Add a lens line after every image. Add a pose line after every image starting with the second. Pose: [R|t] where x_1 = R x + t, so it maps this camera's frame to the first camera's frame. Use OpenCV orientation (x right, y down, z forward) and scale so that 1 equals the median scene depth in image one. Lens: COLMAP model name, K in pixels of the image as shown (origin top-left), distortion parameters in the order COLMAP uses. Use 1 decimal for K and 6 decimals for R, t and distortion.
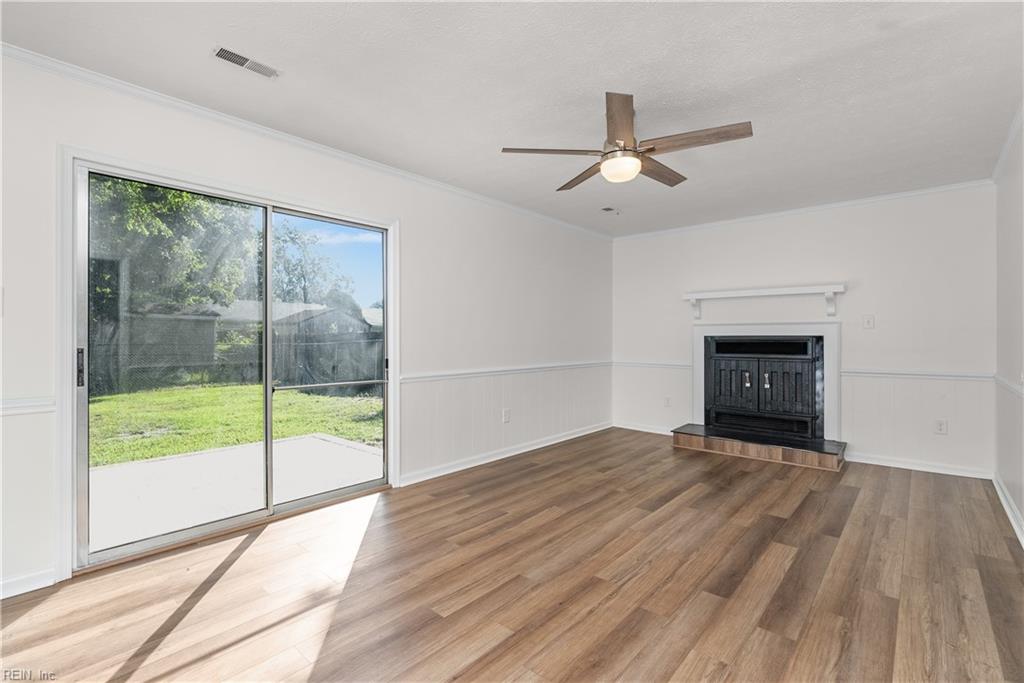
lens RADIAL K [[465.7, 0, 518.8], [0, 465.7, 336.5], [0, 0, 1]] dist [-0.004211, 0.001956]
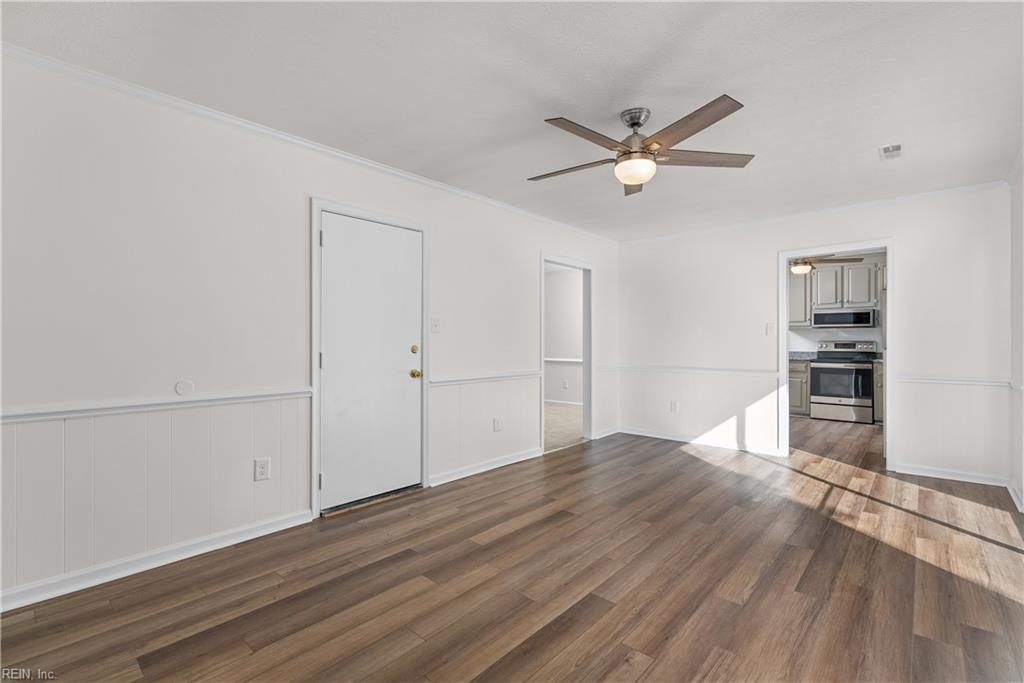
lens RADIAL K [[465.7, 0, 511.6], [0, 465.7, 338.6], [0, 0, 1]] dist [-0.004211, 0.001956]
pose [[-0.999853, -0.002556, 0.016952, 0.394219], [-0.002681, 0.999970, -0.007321, -0.000169], [-0.016933, -0.007366, -0.999830, 1.695950]]
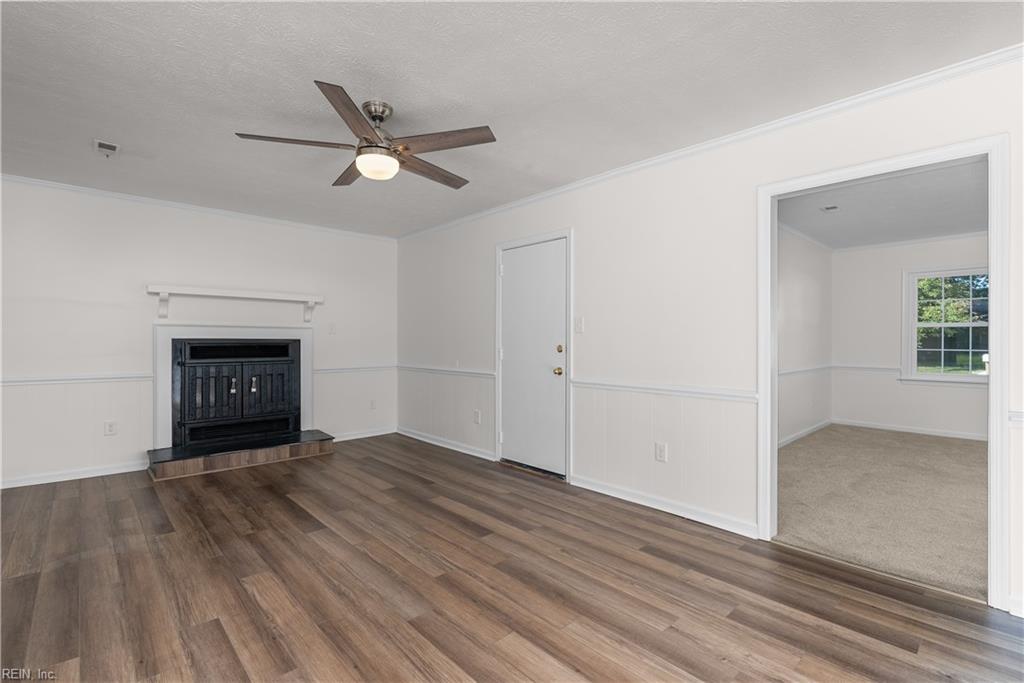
lens RADIAL K [[465.7, 0, 517.3], [0, 465.7, 340.3], [0, 0, 1]] dist [-0.004211, 0.001956]
pose [[0.103953, 0.001984, 0.994580, -0.601383], [-0.005415, 0.999984, -0.001429, -0.000952], [-0.994567, -0.005237, 0.103962, 0.522386]]
